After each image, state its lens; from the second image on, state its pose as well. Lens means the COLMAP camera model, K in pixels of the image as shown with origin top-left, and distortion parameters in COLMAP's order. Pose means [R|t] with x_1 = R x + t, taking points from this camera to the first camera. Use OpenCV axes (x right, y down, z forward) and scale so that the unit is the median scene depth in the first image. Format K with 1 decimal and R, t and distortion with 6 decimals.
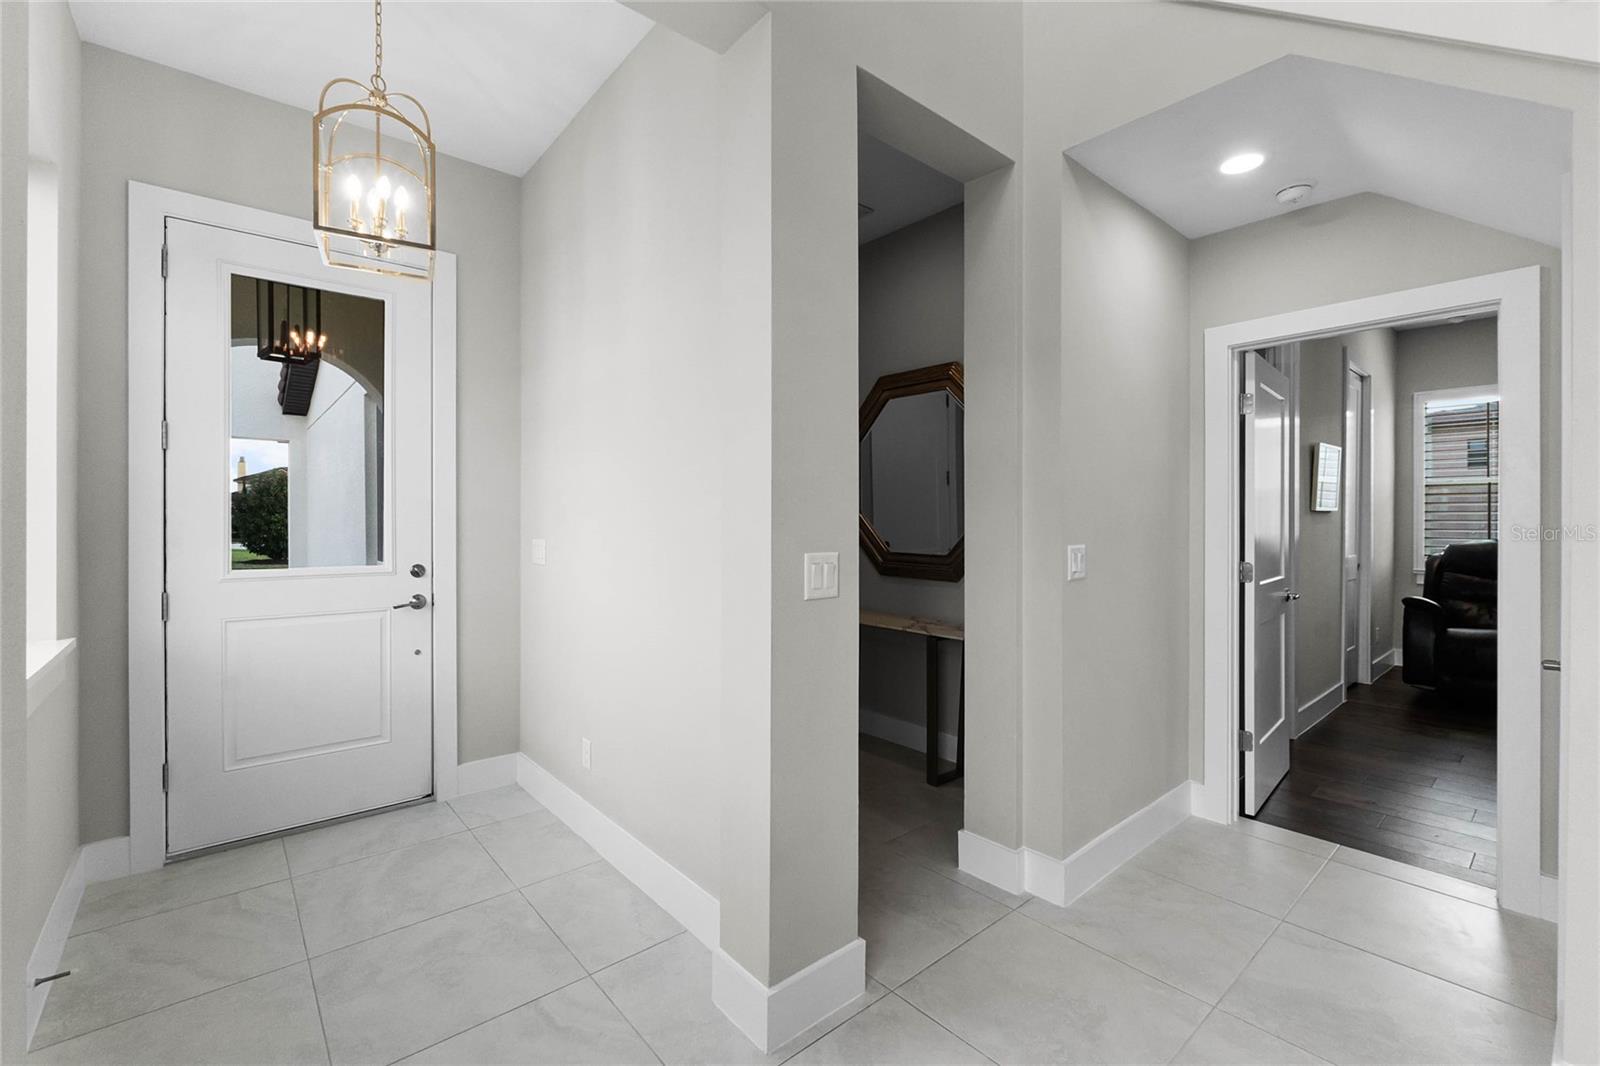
lens RADIAL K [[690.4, 0, 802.5], [0, 690.4, 529.1], [0, 0, 1]] dist [-0.002871, 0.000078]
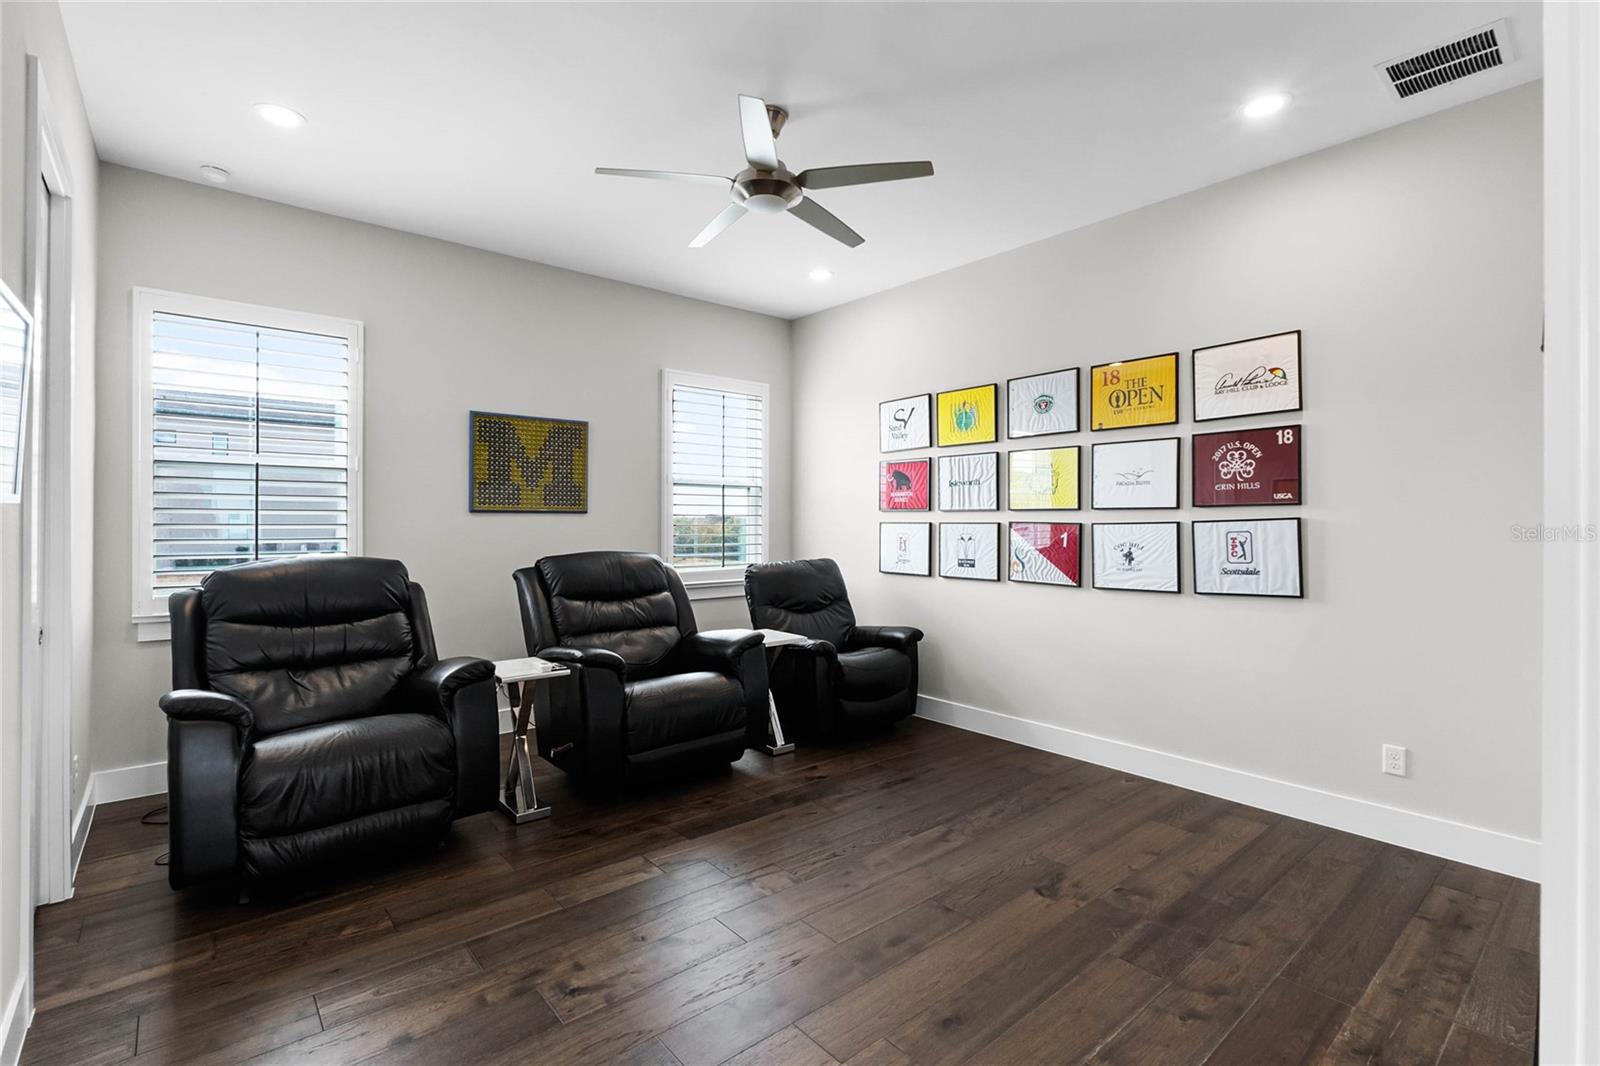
lens RADIAL K [[715.1, 0, 802.7], [0, 715.1, 529.1], [0, 0, 1]] dist [-0.007463, -0.000841]
pose [[-0.008441, 0.002086, 0.999962, 0.345575], [0.000262, 0.999998, -0.002084, -0.008015], [-0.999964, 0.000244, -0.008441, 0.500102]]
